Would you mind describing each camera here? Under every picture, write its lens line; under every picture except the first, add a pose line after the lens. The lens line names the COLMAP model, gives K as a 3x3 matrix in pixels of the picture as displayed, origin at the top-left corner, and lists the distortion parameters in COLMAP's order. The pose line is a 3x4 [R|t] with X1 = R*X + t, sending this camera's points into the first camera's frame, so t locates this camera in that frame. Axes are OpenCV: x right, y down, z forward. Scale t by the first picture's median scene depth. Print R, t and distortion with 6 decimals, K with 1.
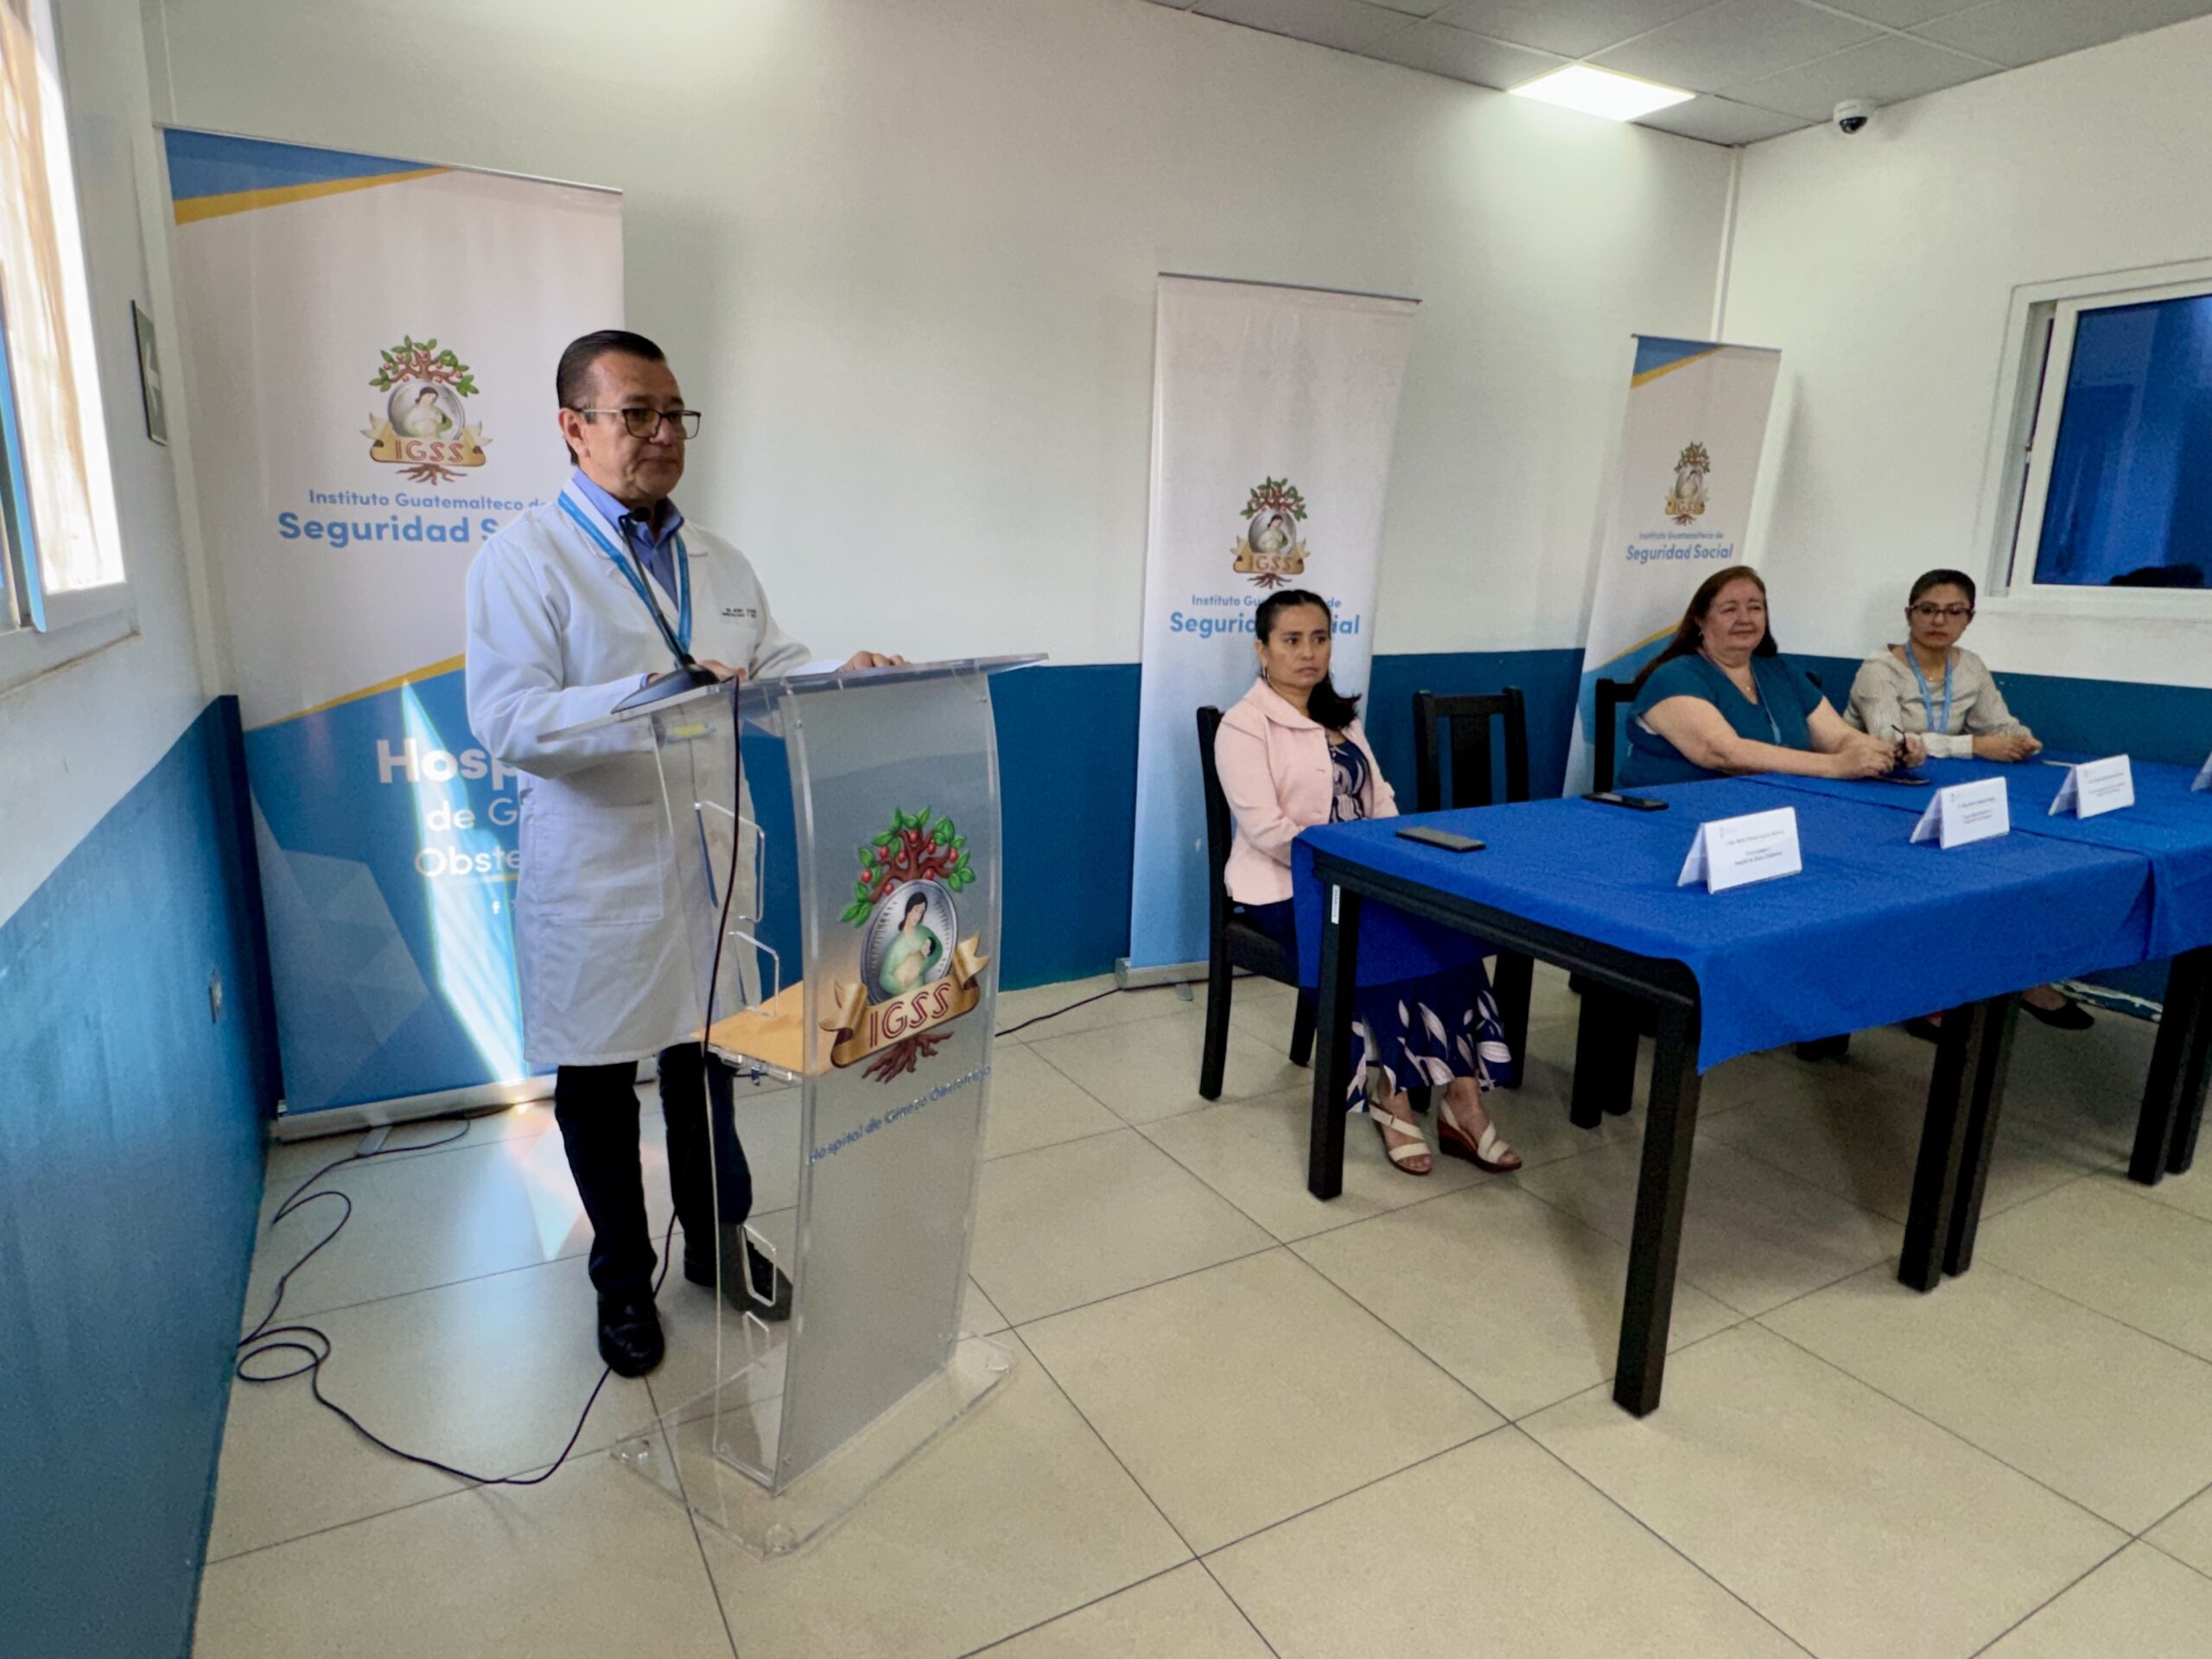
lens RADIAL K [[1310.3, 0, 1106.0], [0, 1310.3, 829.5], [0, 0, 1]] dist [-0.022274, -0.000348]
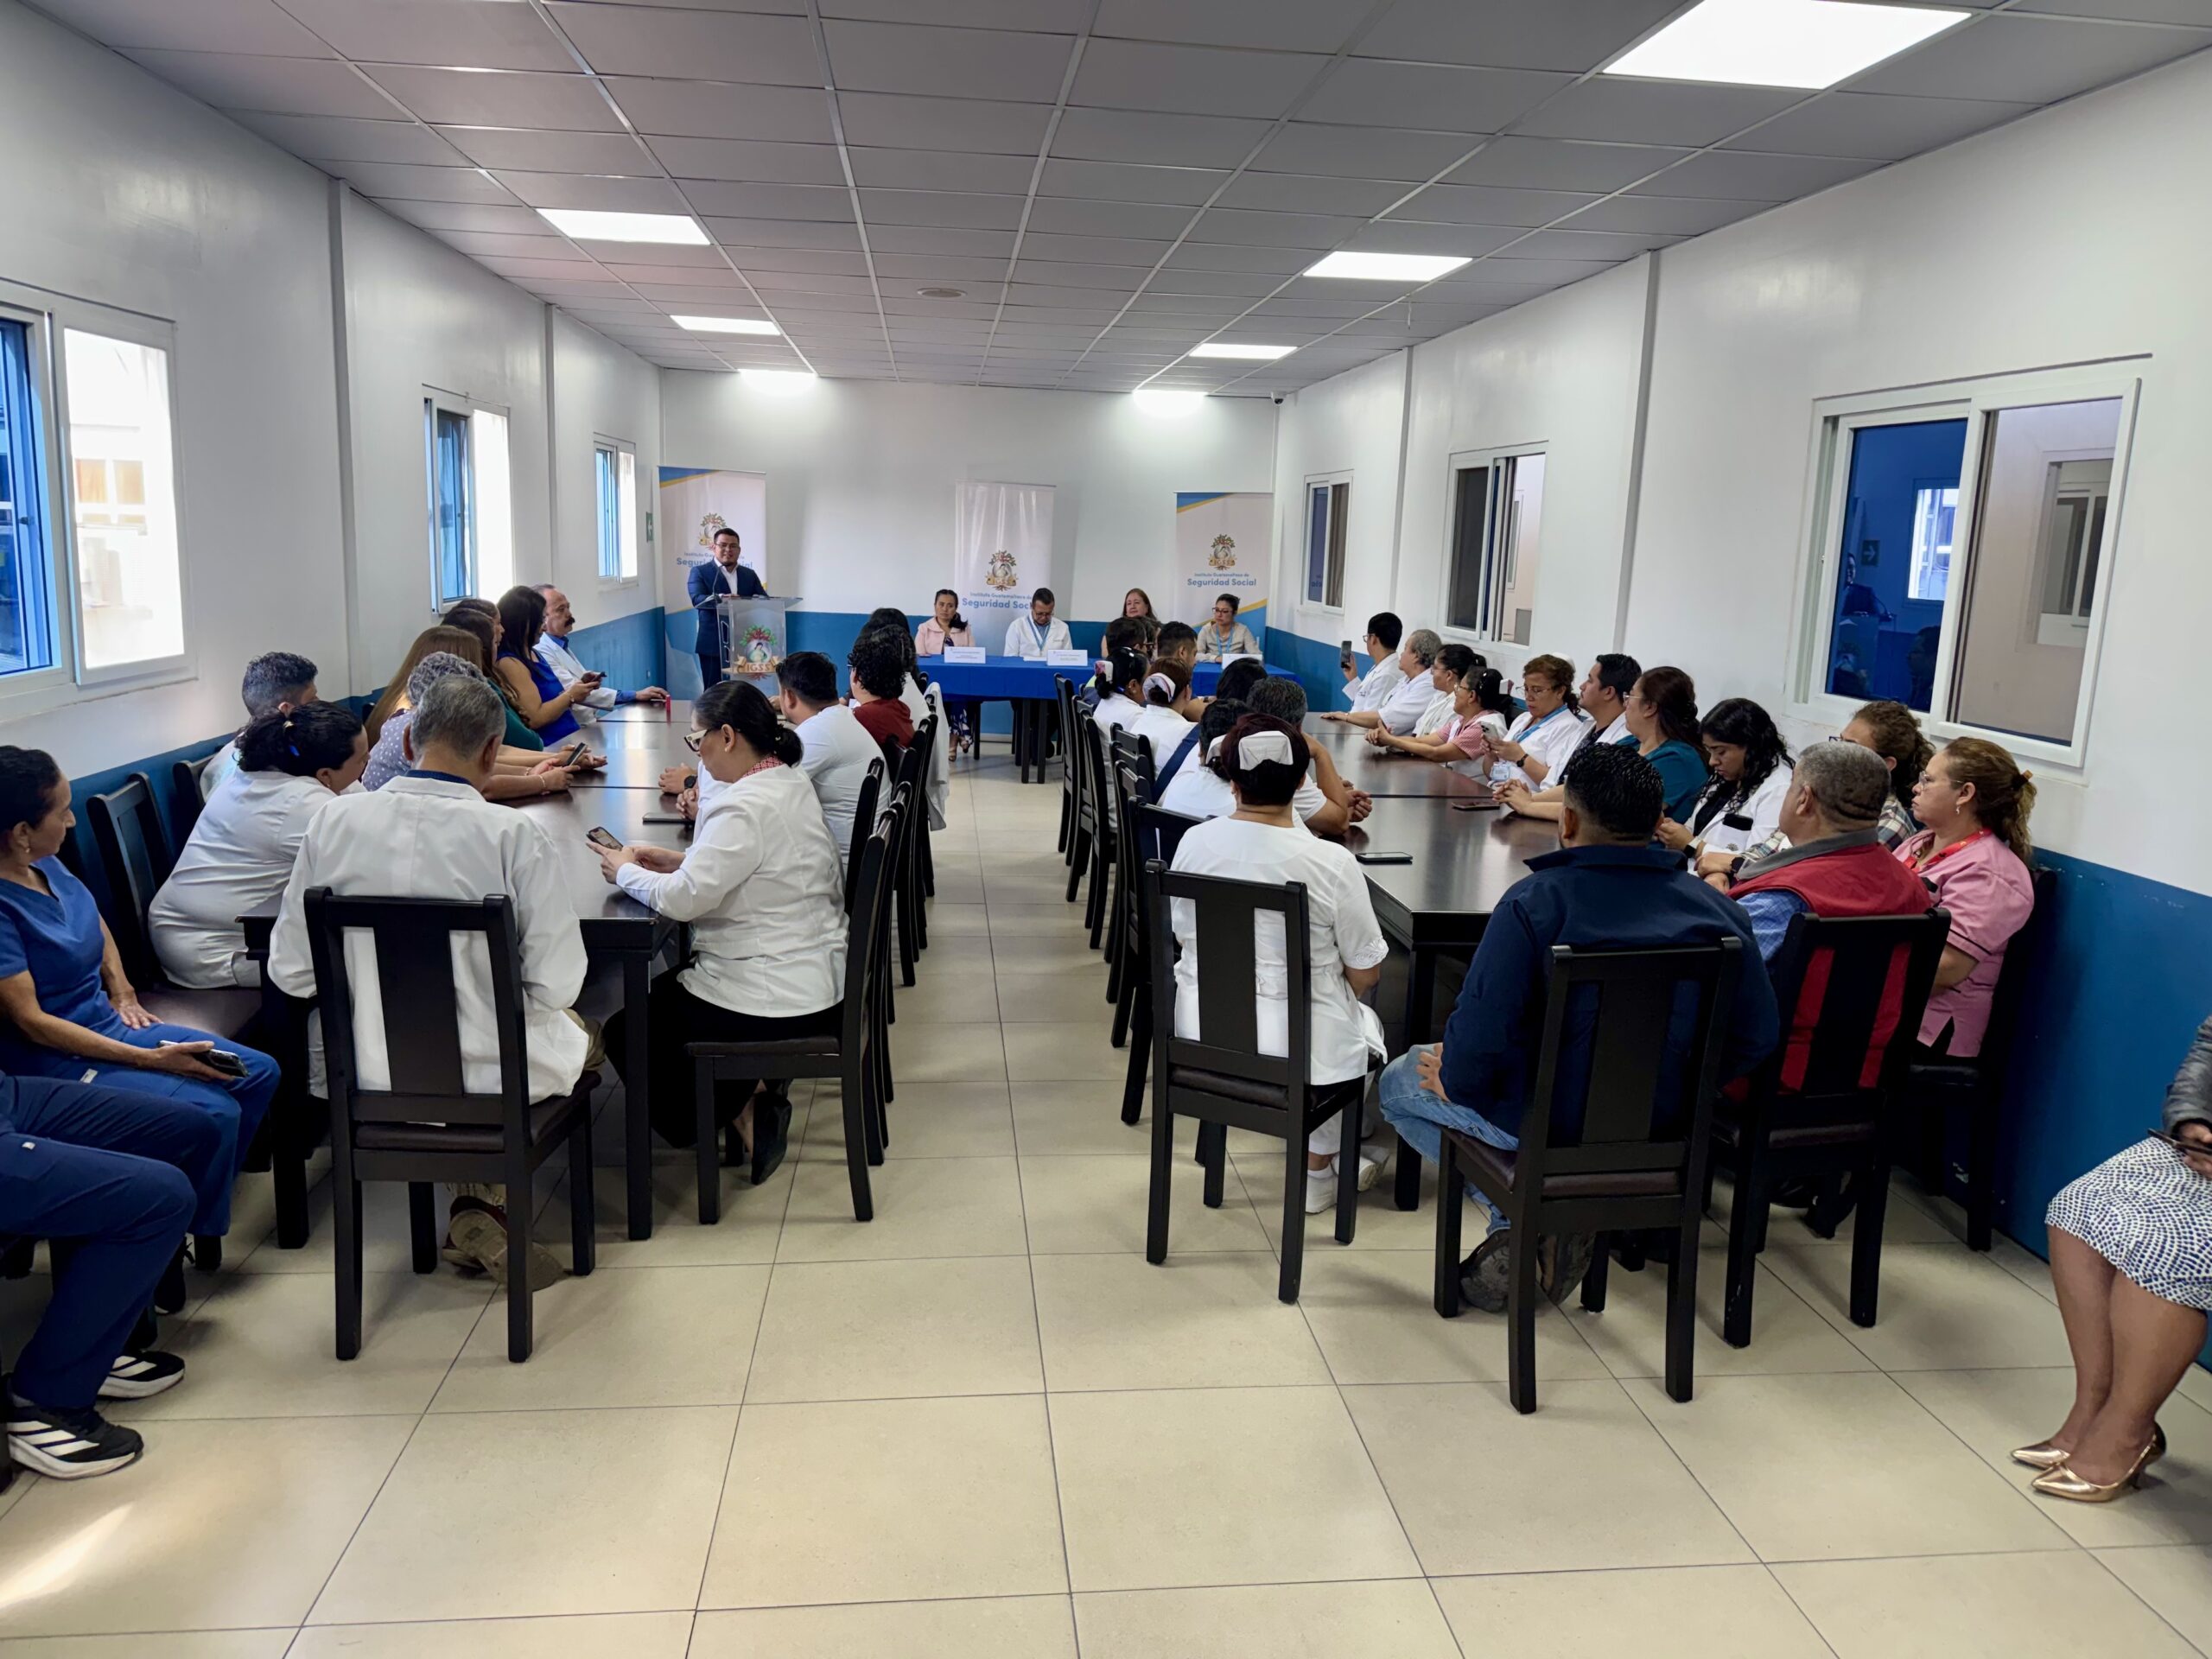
lens RADIAL K [[1506.4, 0, 1106.0], [0, 1506.4, 829.5], [0, 0, 1]] dist [-0.034175, -0.001748]
pose [[0.925024, 0.090696, -0.368923, 1.347178], [-0.104374, 0.994389, -0.017242, 0.297151], [0.365289, 0.054455, 0.929300, -1.570475]]
